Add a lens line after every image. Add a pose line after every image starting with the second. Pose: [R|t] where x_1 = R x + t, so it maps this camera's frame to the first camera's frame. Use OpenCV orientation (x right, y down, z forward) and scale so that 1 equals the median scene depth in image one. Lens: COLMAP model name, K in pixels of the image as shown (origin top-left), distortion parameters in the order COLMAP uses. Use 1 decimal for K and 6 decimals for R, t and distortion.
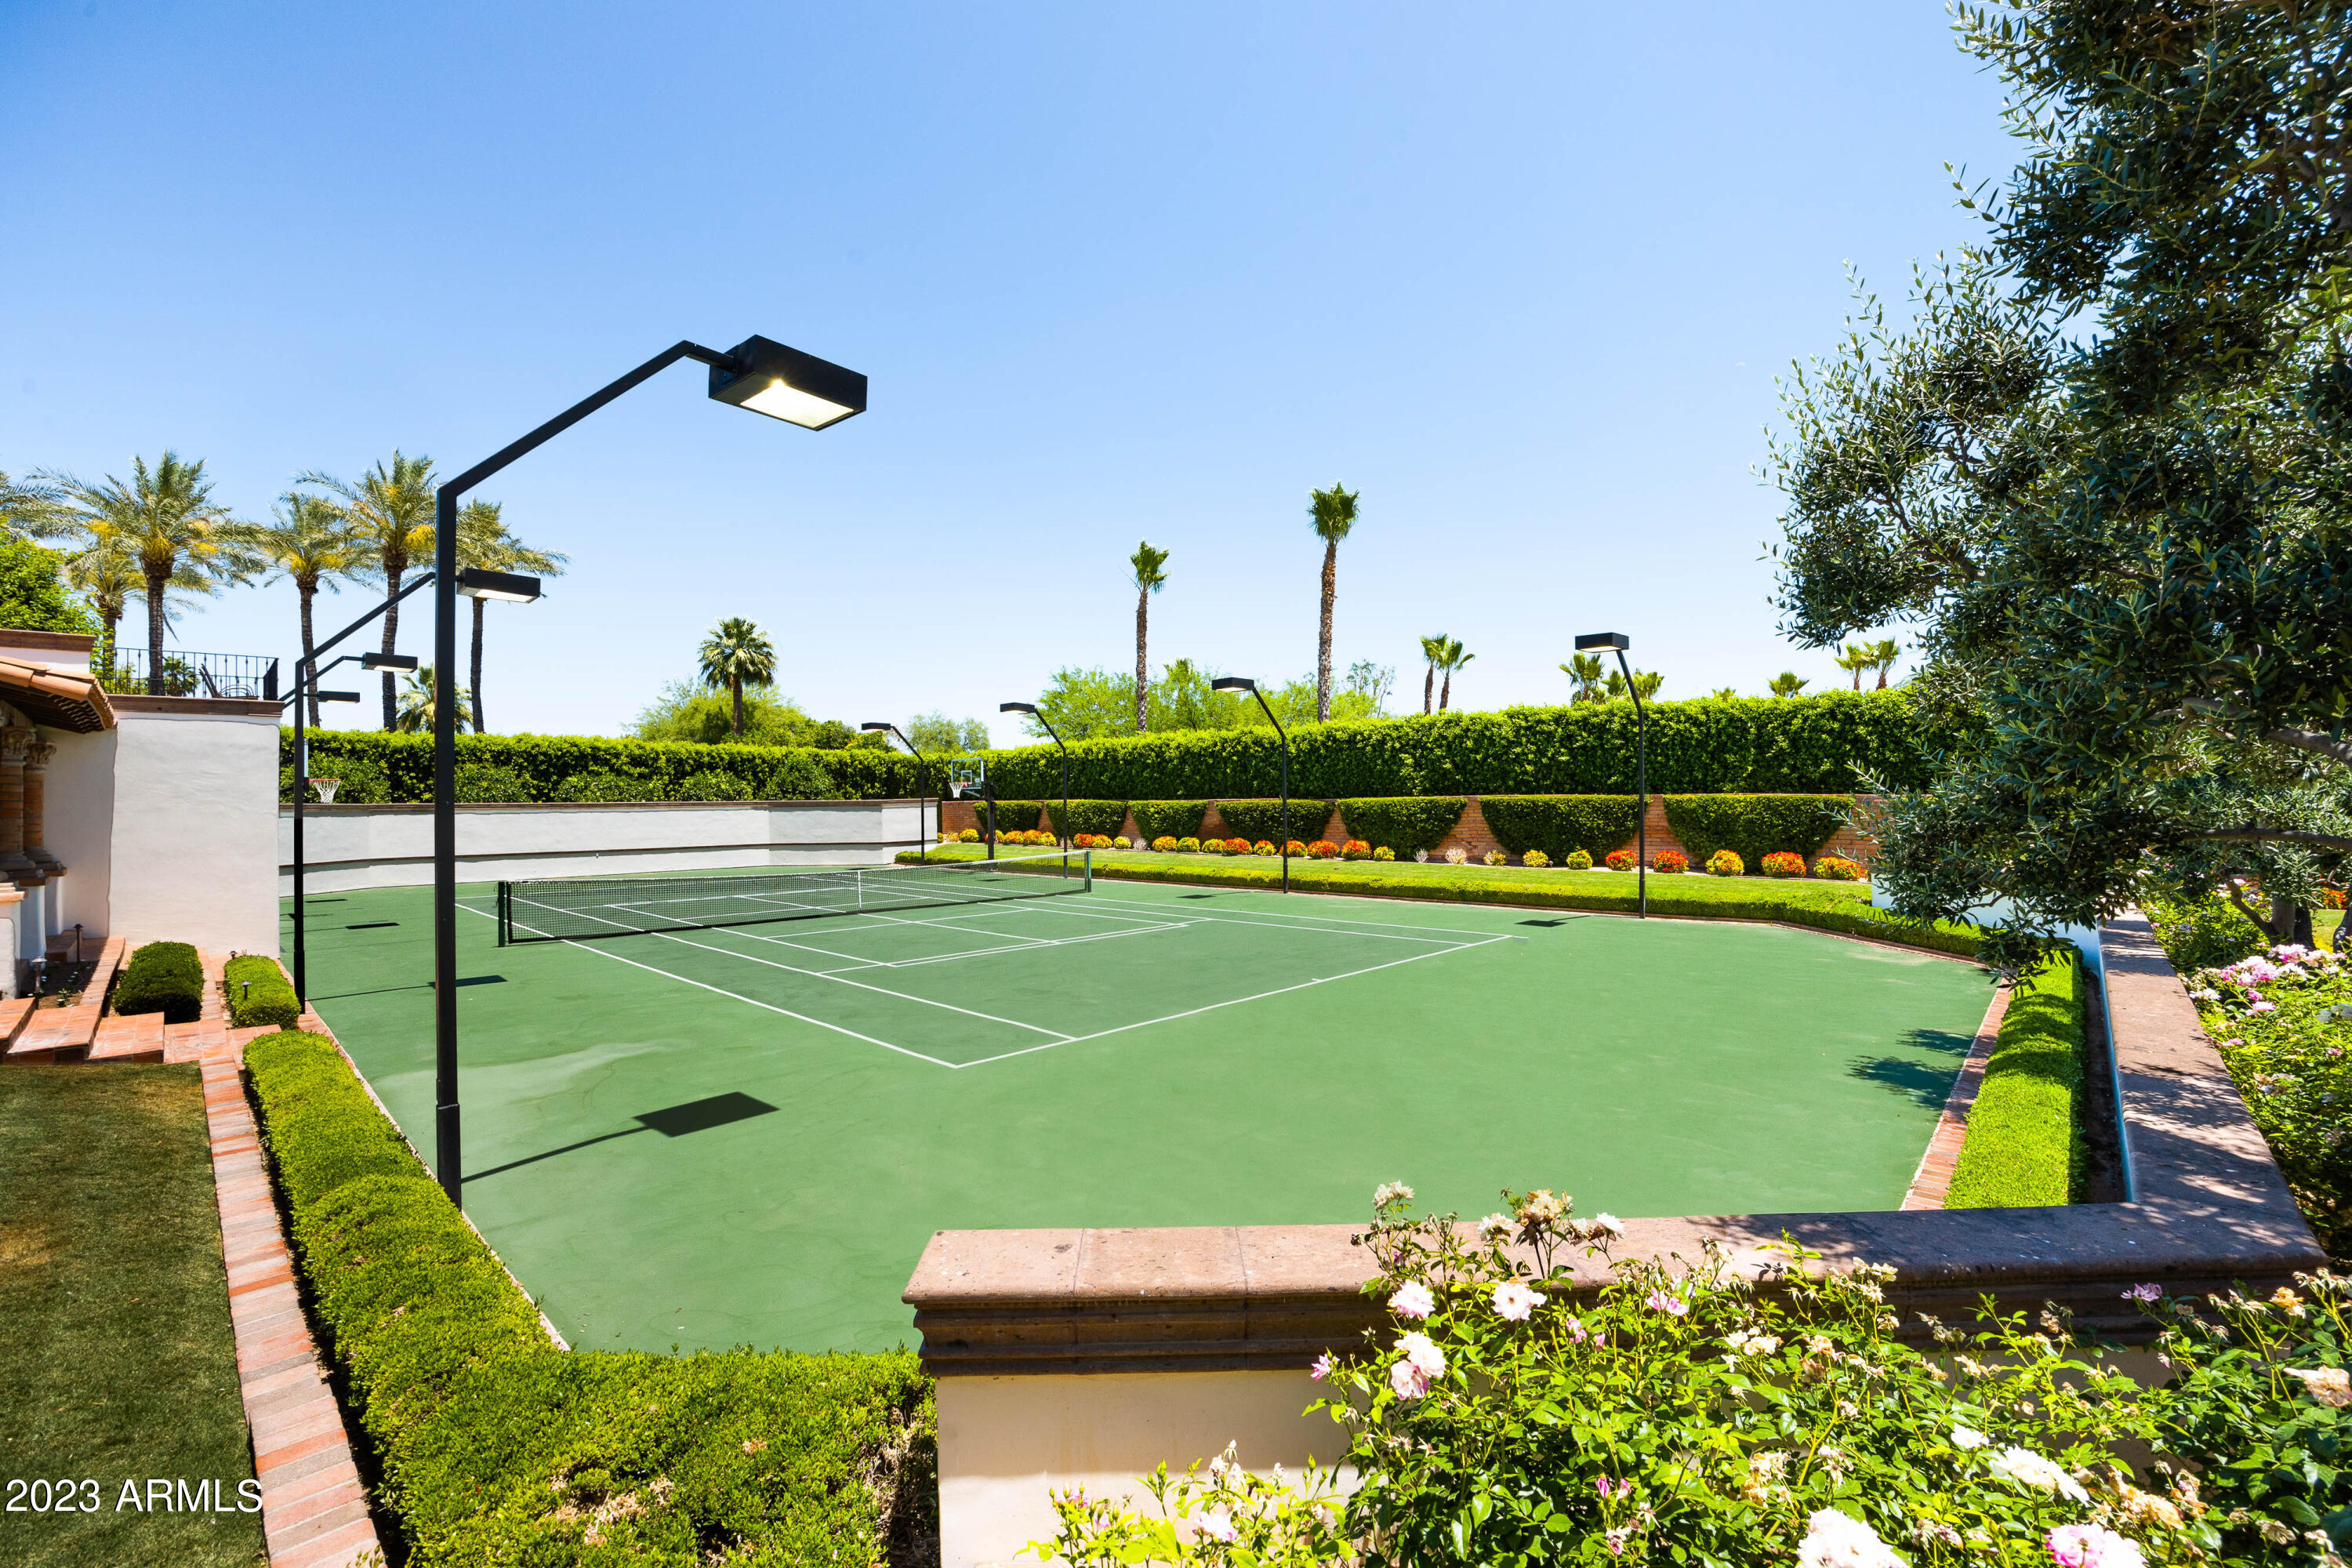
lens RADIAL K [[976.1, 0, 1188.8], [0, 976.1, 781.6], [0, 0, 1]] dist [-0.002871, 0.000005]
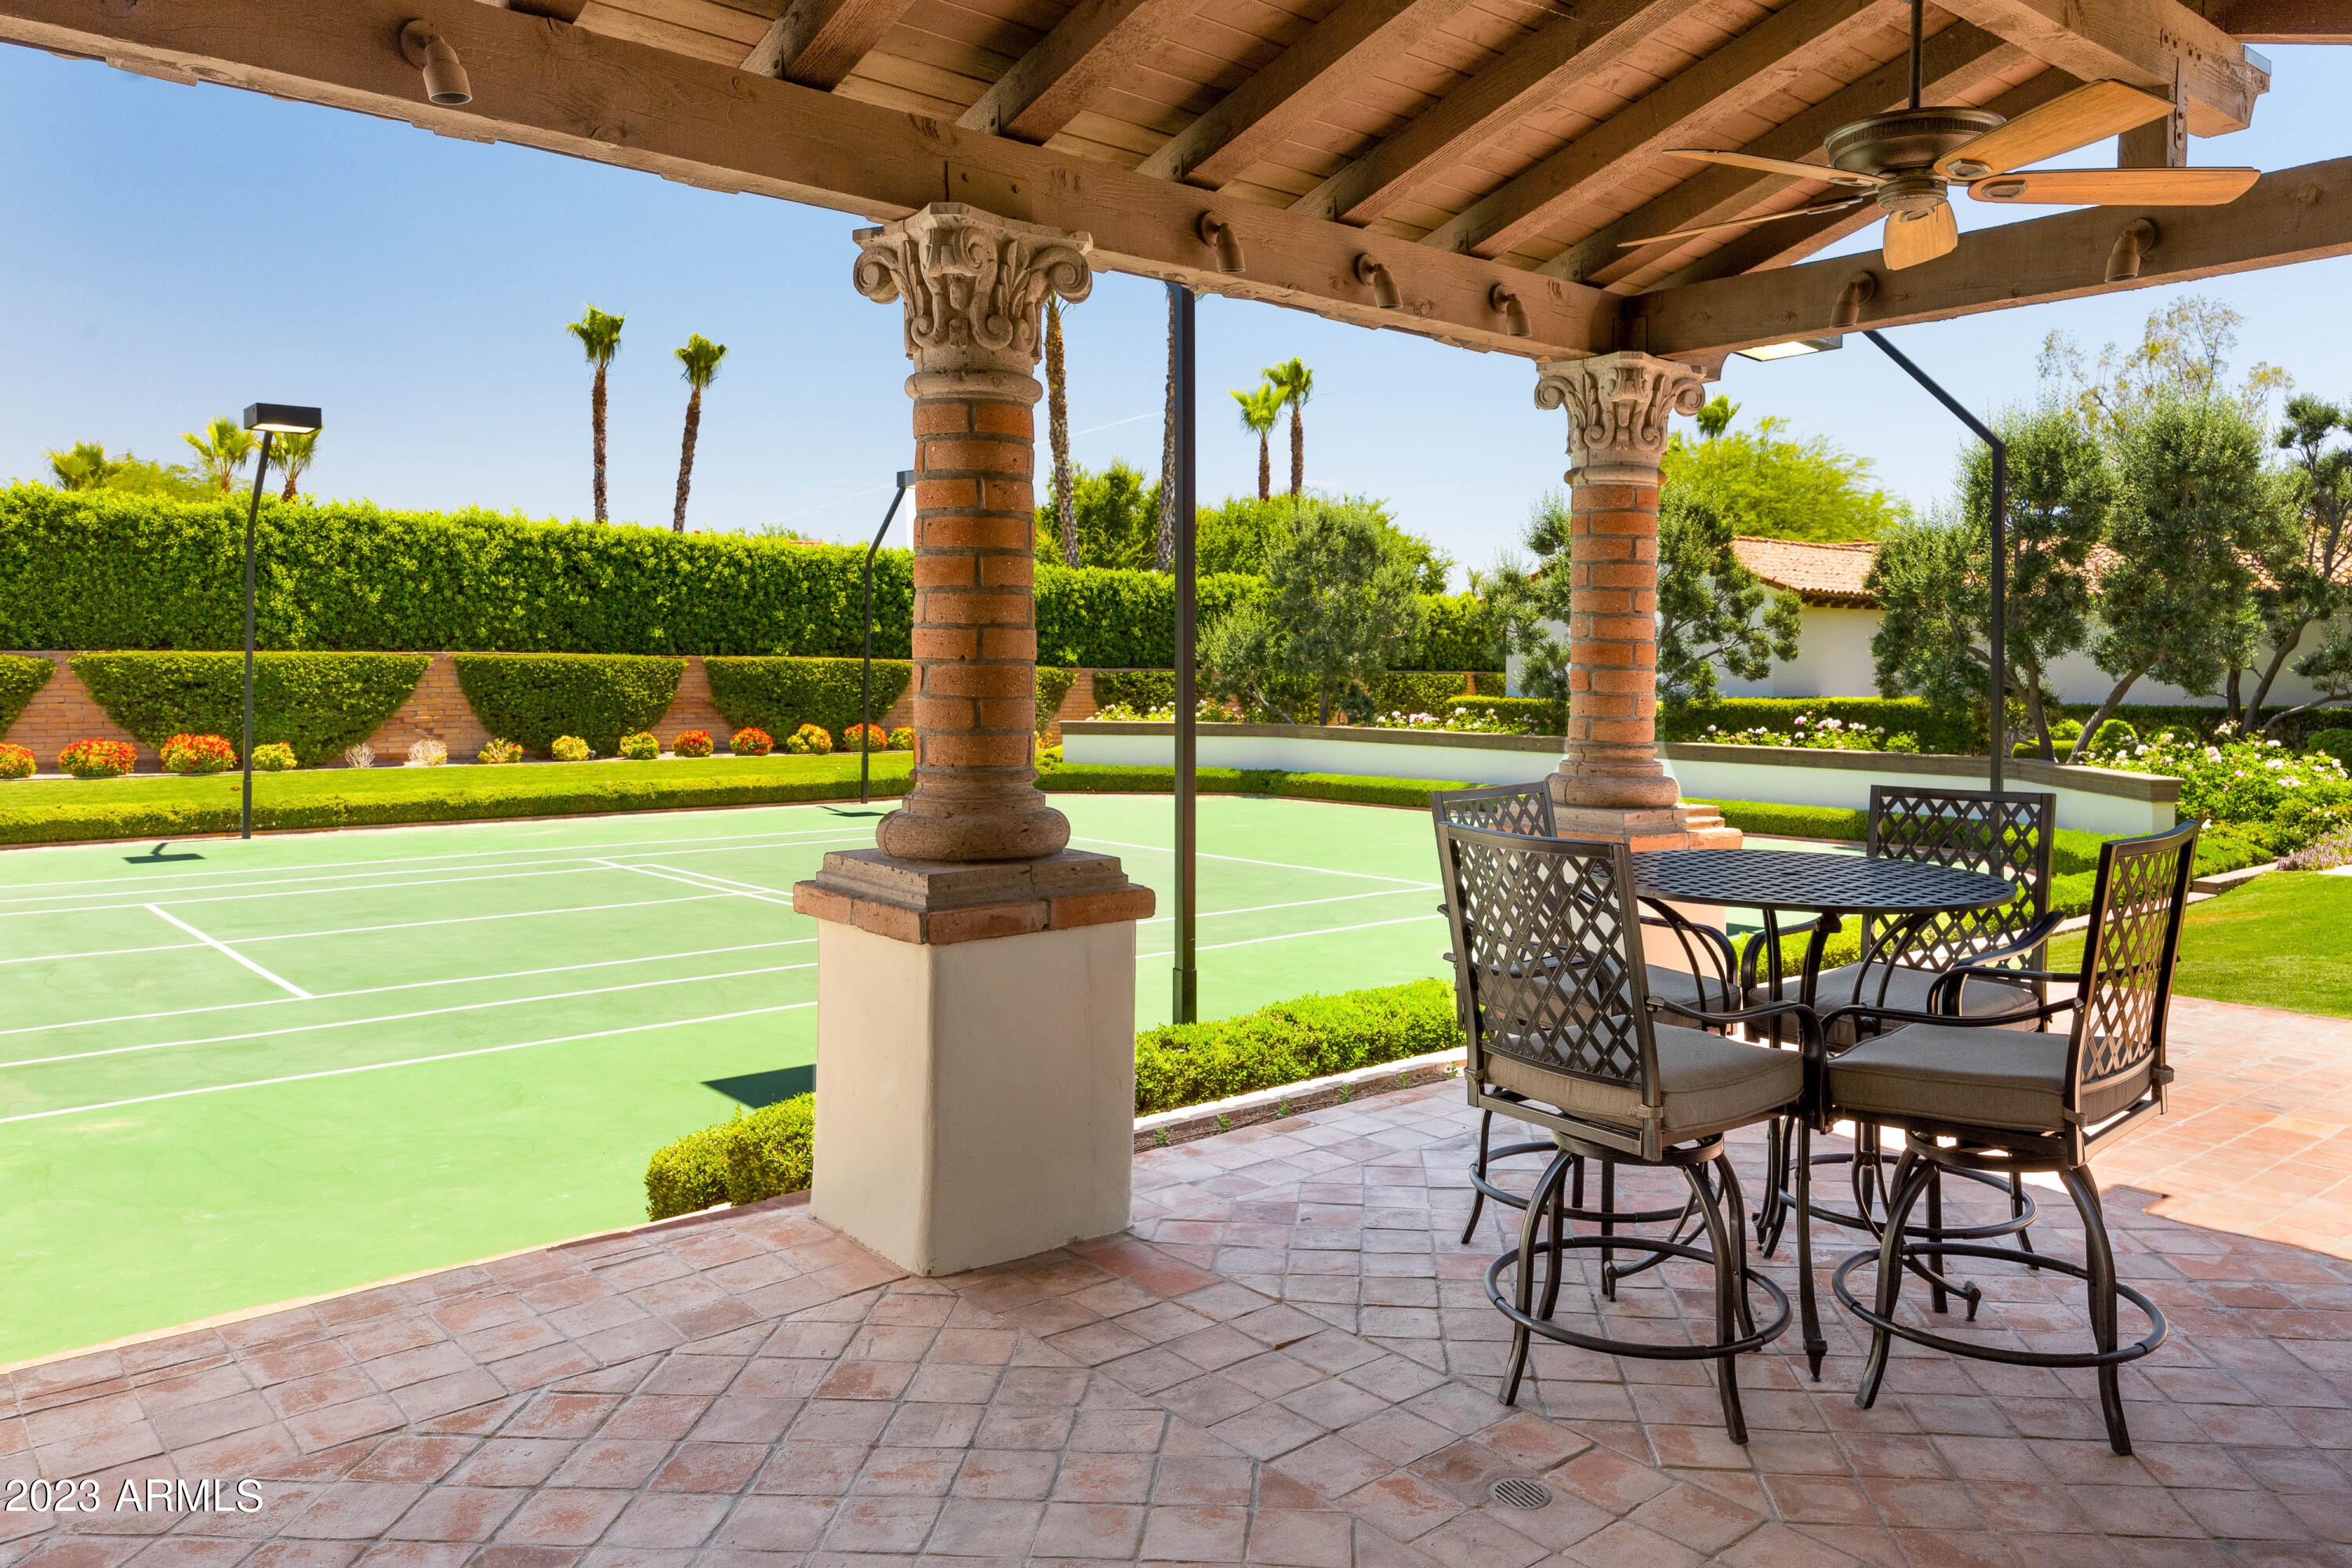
lens RADIAL K [[1660.5, 0, 1267.4], [0, 1660.5, 699.5], [0, 0, 1]] dist [0.025791, -0.006569]
pose [[0.093353, -0.010603, 0.995577, -0.673118], [-0.028382, 0.999509, 0.013306, 0.014832], [-0.995228, -0.029499, 0.093006, 0.376981]]
